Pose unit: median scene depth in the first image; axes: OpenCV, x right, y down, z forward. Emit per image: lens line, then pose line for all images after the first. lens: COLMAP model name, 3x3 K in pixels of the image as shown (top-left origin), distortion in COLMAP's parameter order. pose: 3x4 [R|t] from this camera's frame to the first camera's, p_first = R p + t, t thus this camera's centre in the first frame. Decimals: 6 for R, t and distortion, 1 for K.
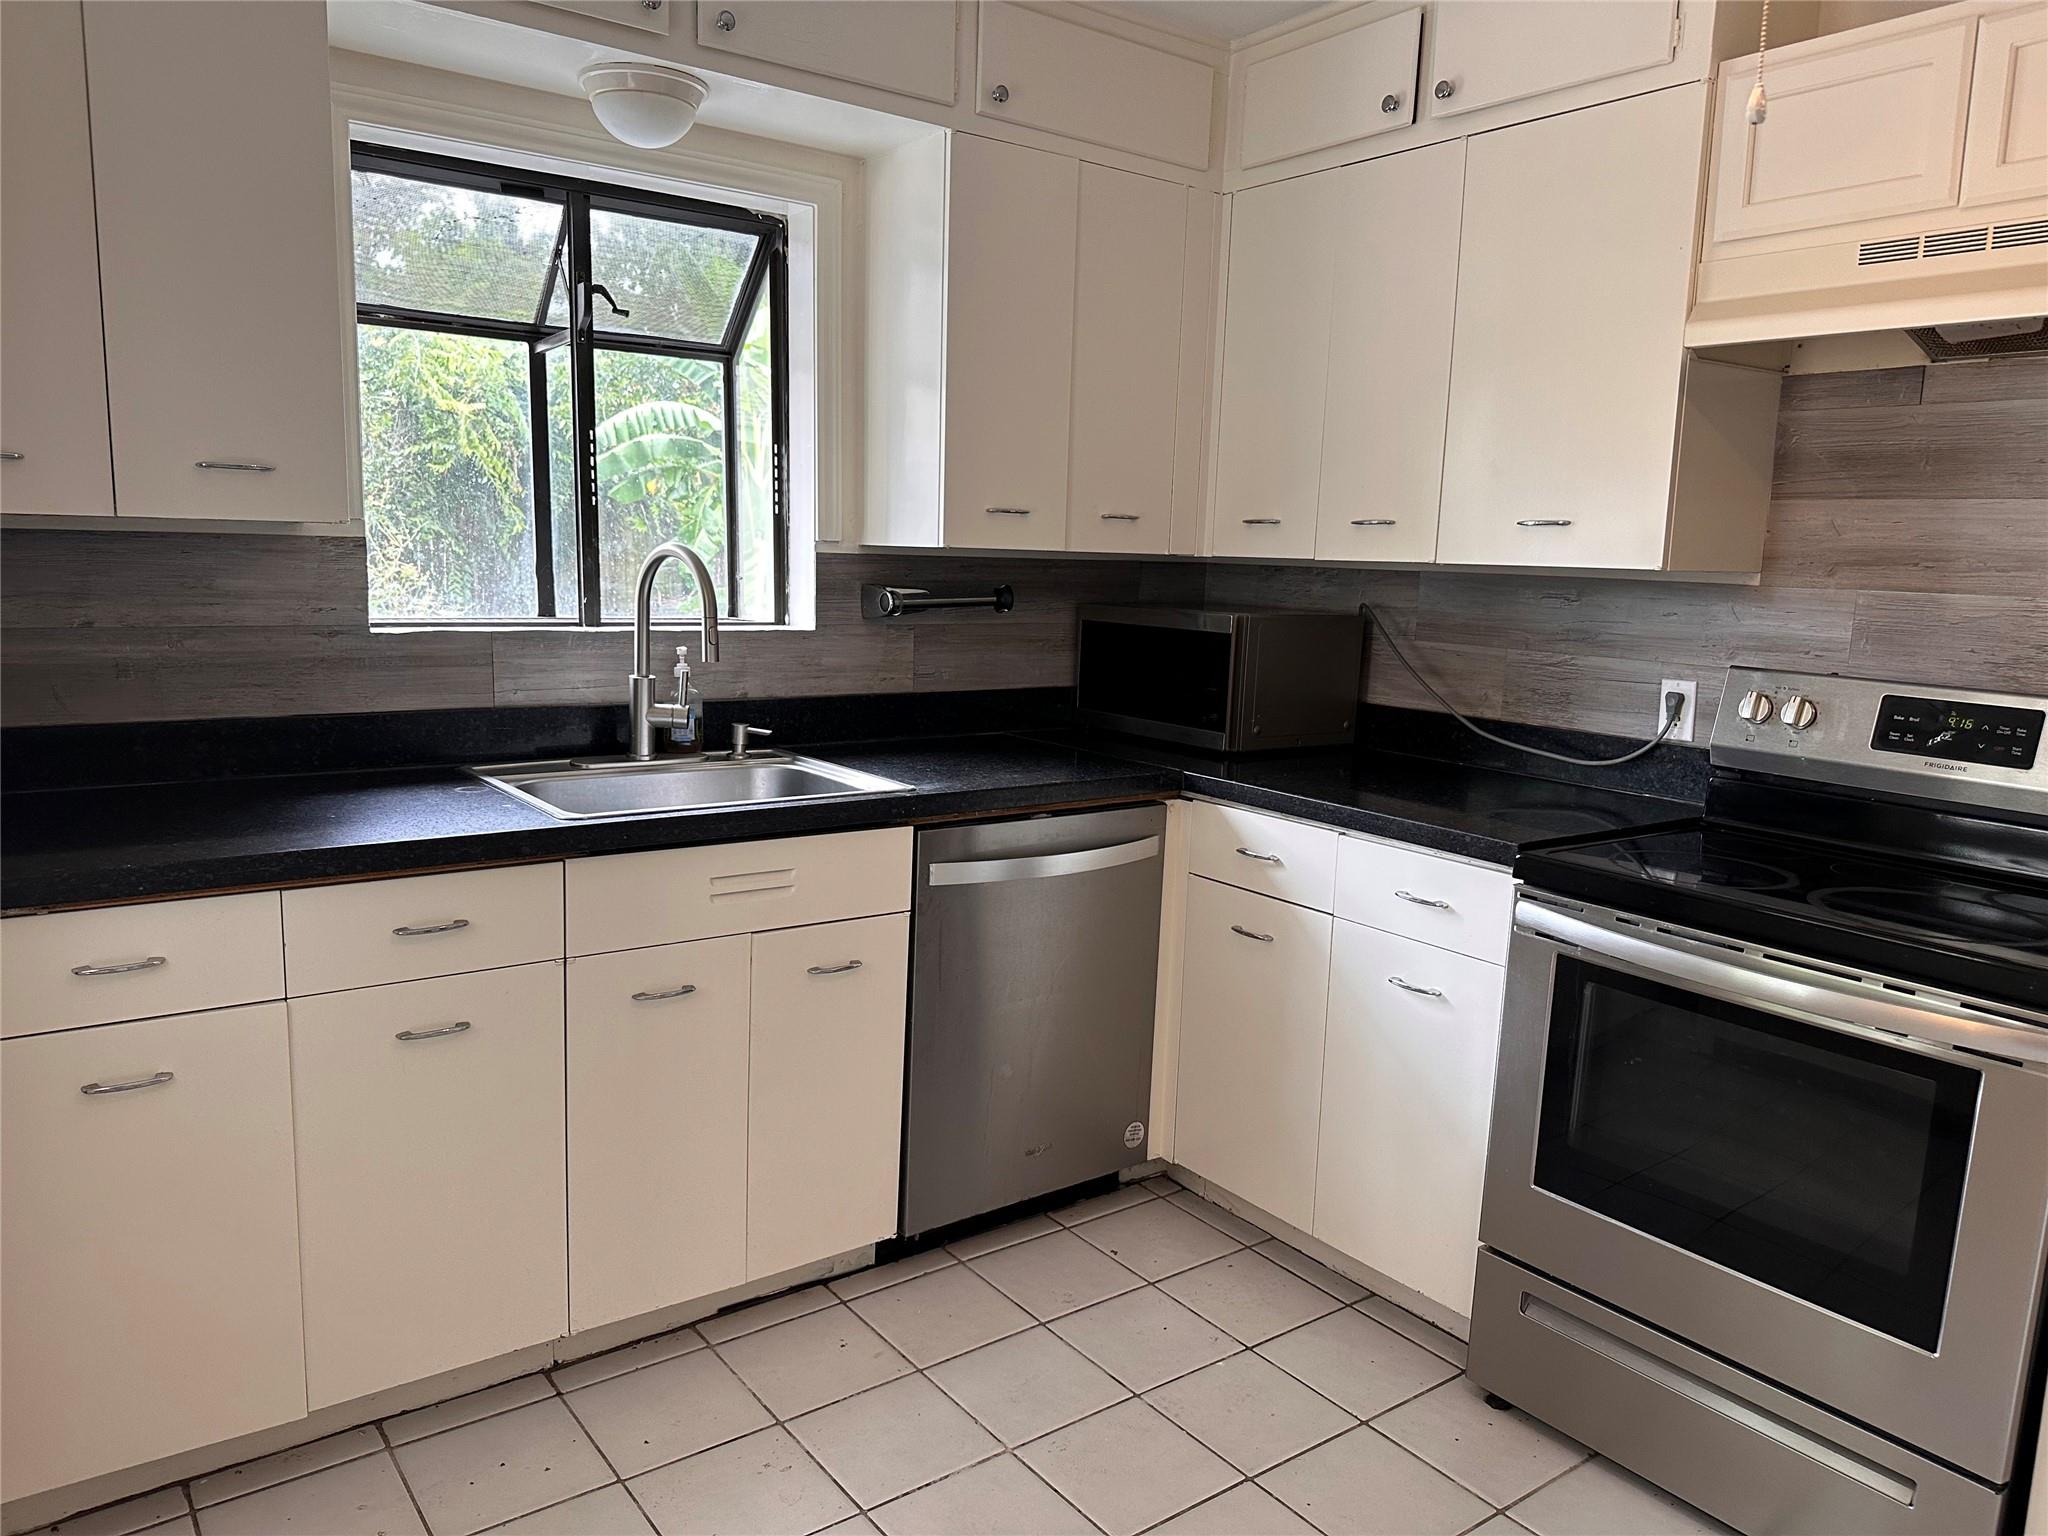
lens RADIAL K [[1423.6, 0, 1032.7], [0, 1423.6, 783.6], [0, 0, 1]] dist [0.057722, -0.071991]
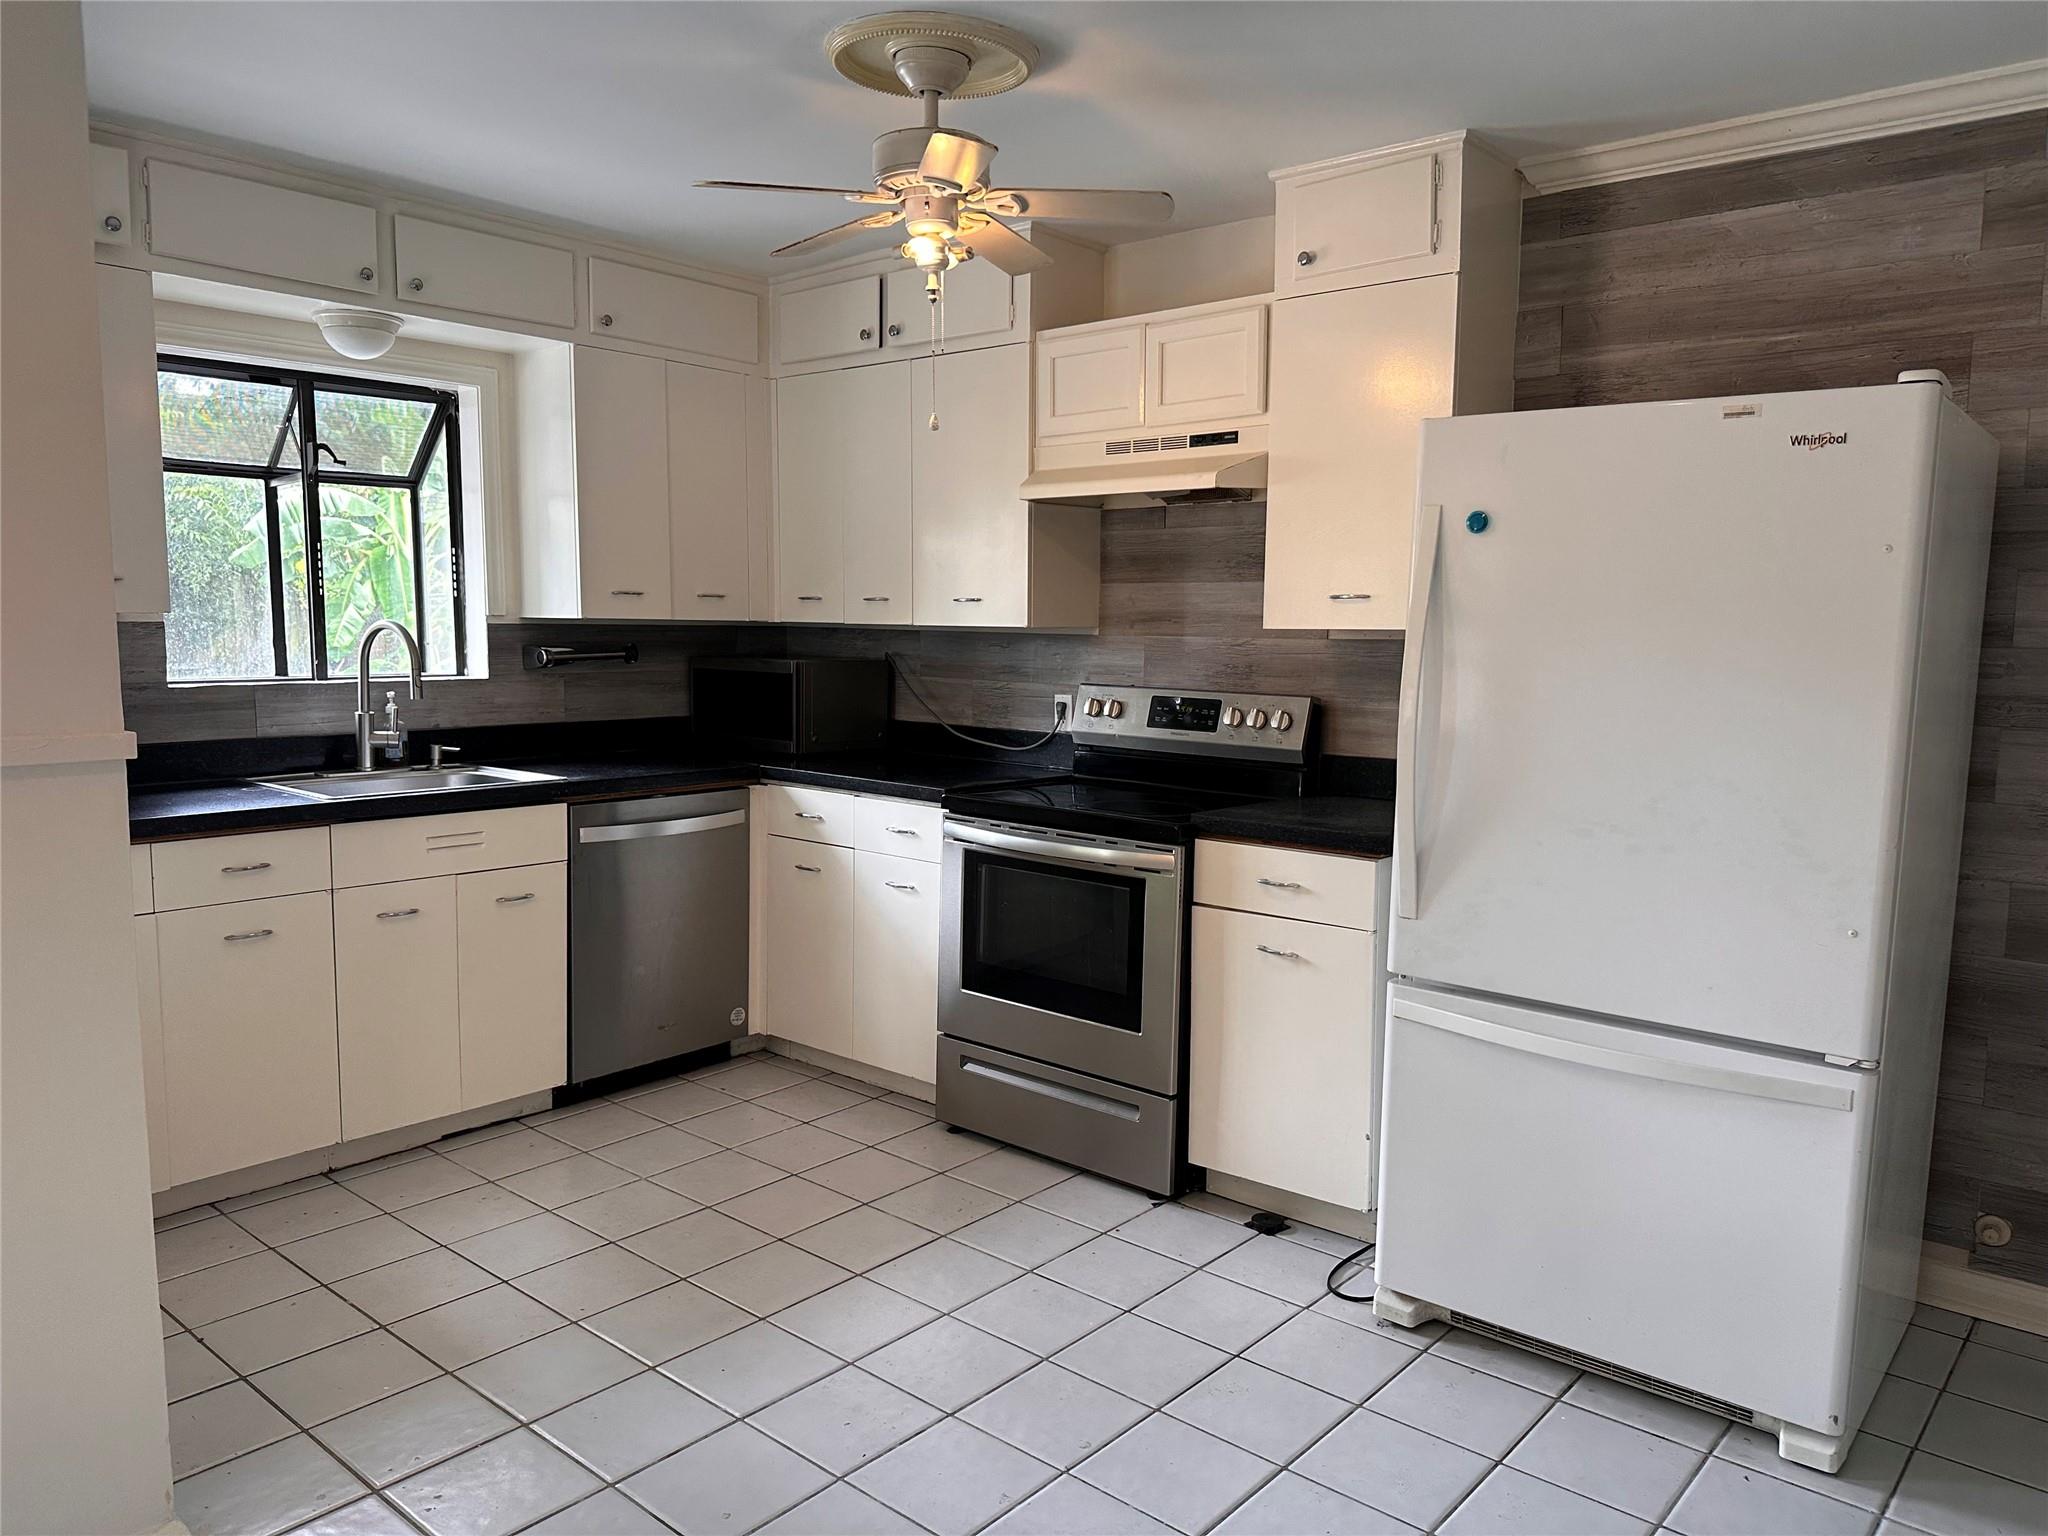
lens RADIAL K [[1423.6, 0, 1029.0], [0, 1423.6, 785.5], [0, 0, 1]] dist [0.057722, -0.071991]
pose [[0.974340, -0.045672, 0.220397, 0.055760], [0.054592, 0.997911, -0.034549, 0.084682], [-0.218359, 0.045695, 0.974798, -0.549371]]
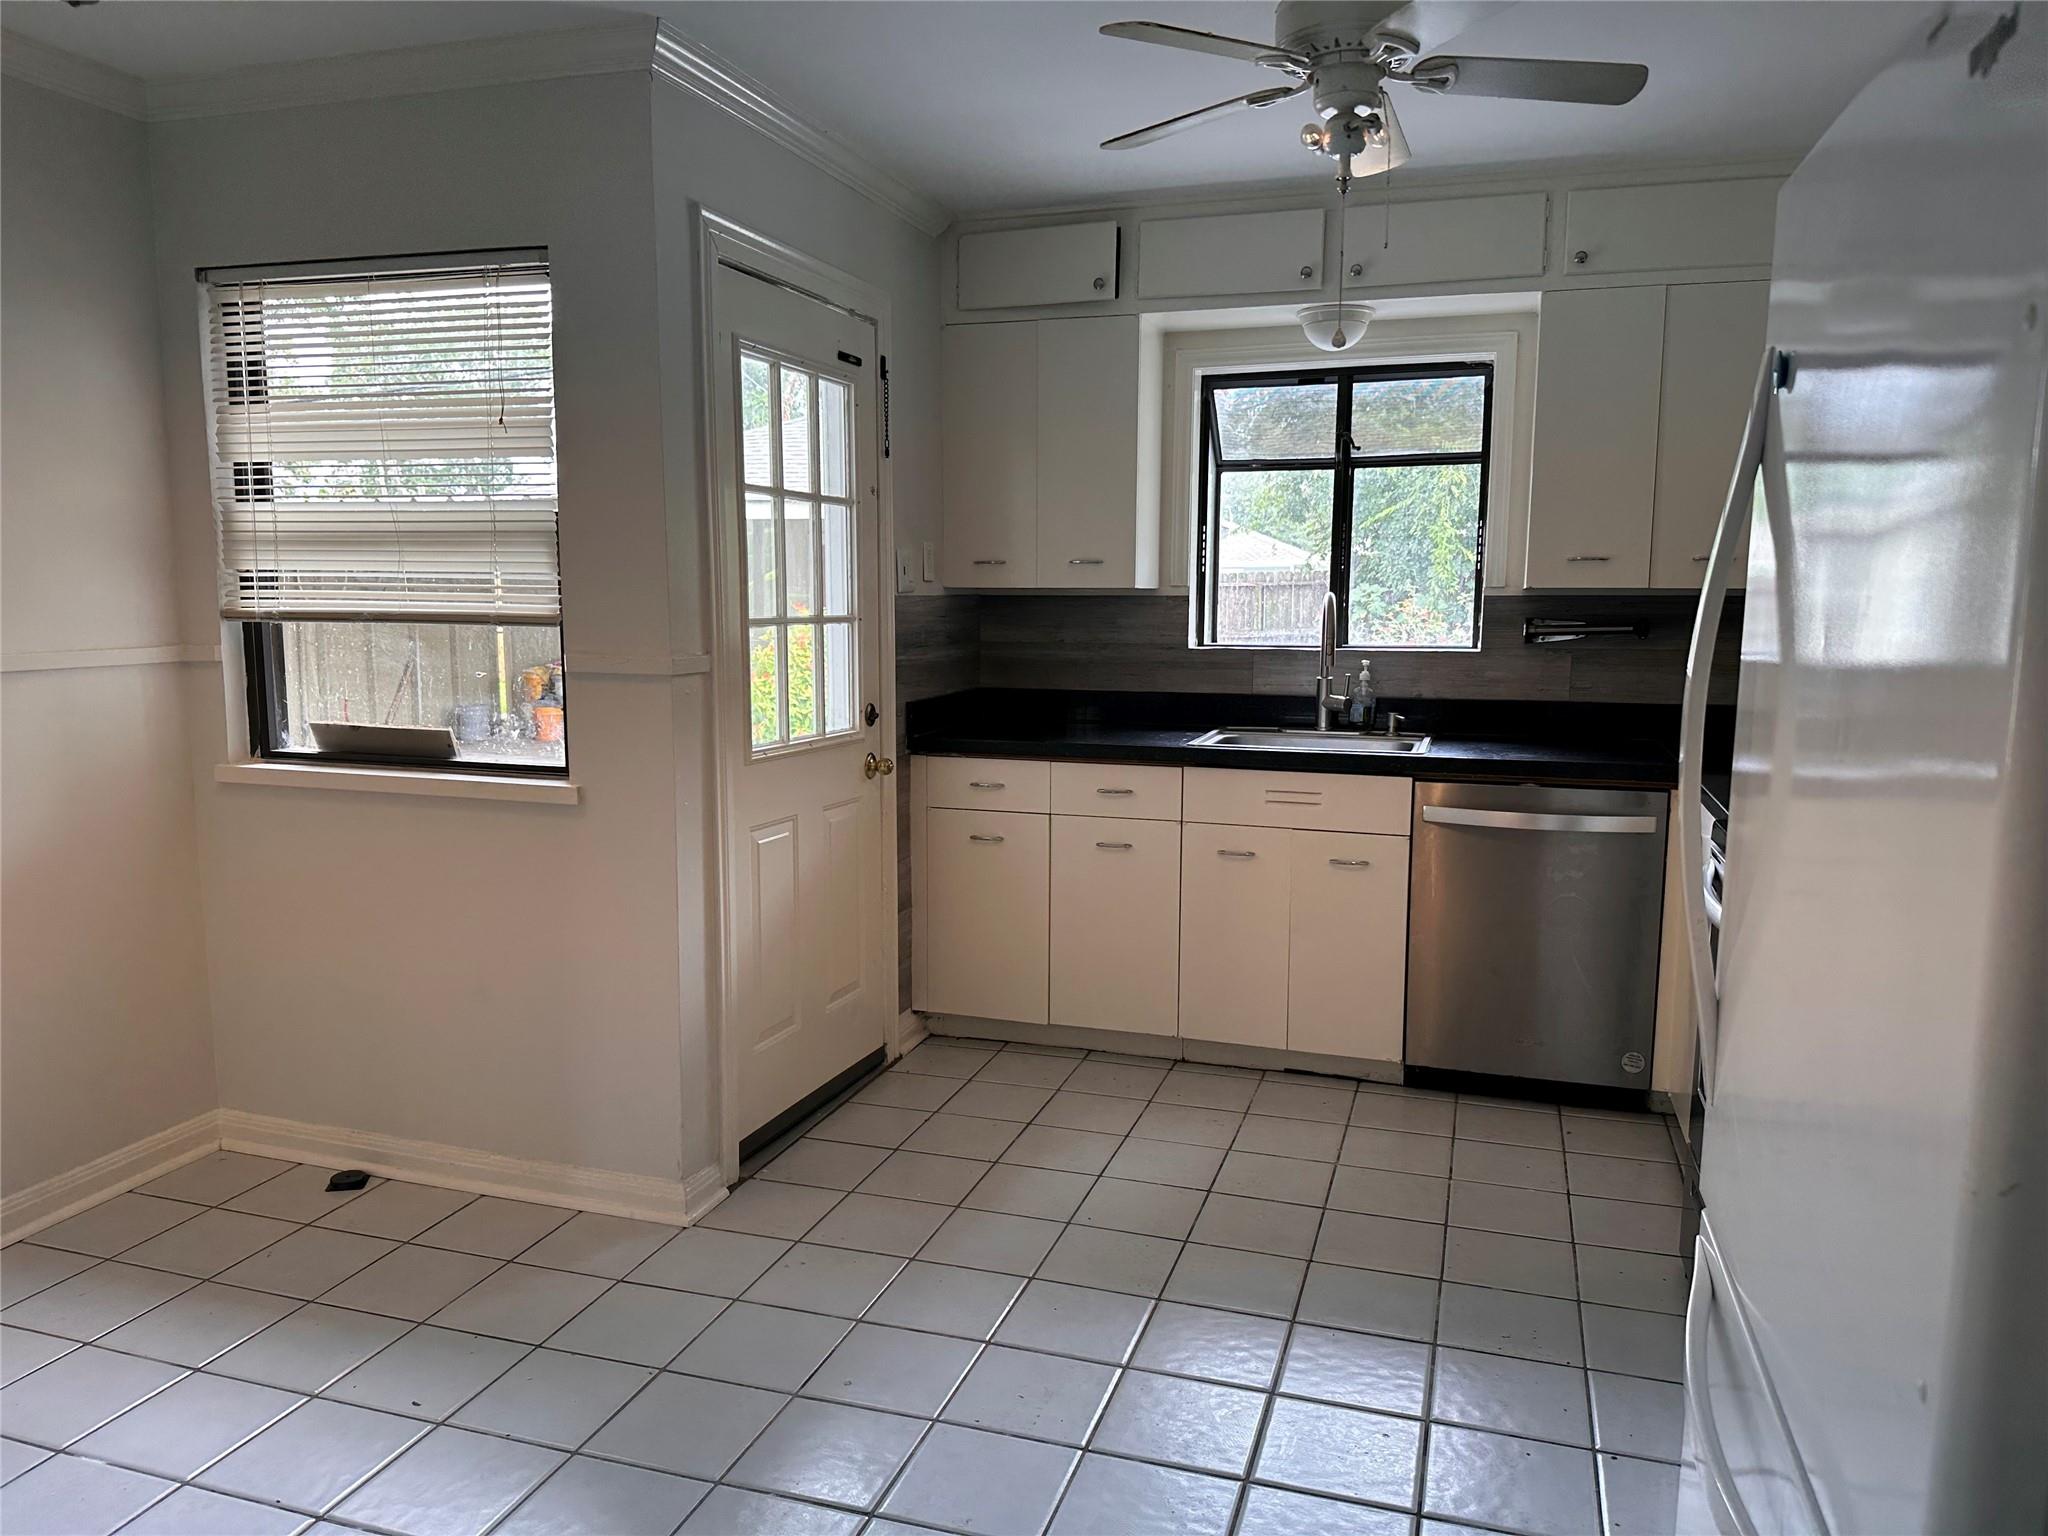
lens RADIAL K [[1423.6, 0, 1038.9], [0, 1423.6, 799.5], [0, 0, 1]] dist [0.057722, -0.071991]
pose [[0.590346, 0.085971, -0.802559, 0.816899], [-0.115595, 0.993067, 0.021349, 0.061726], [0.798830, 0.080169, 0.596191, -0.178490]]
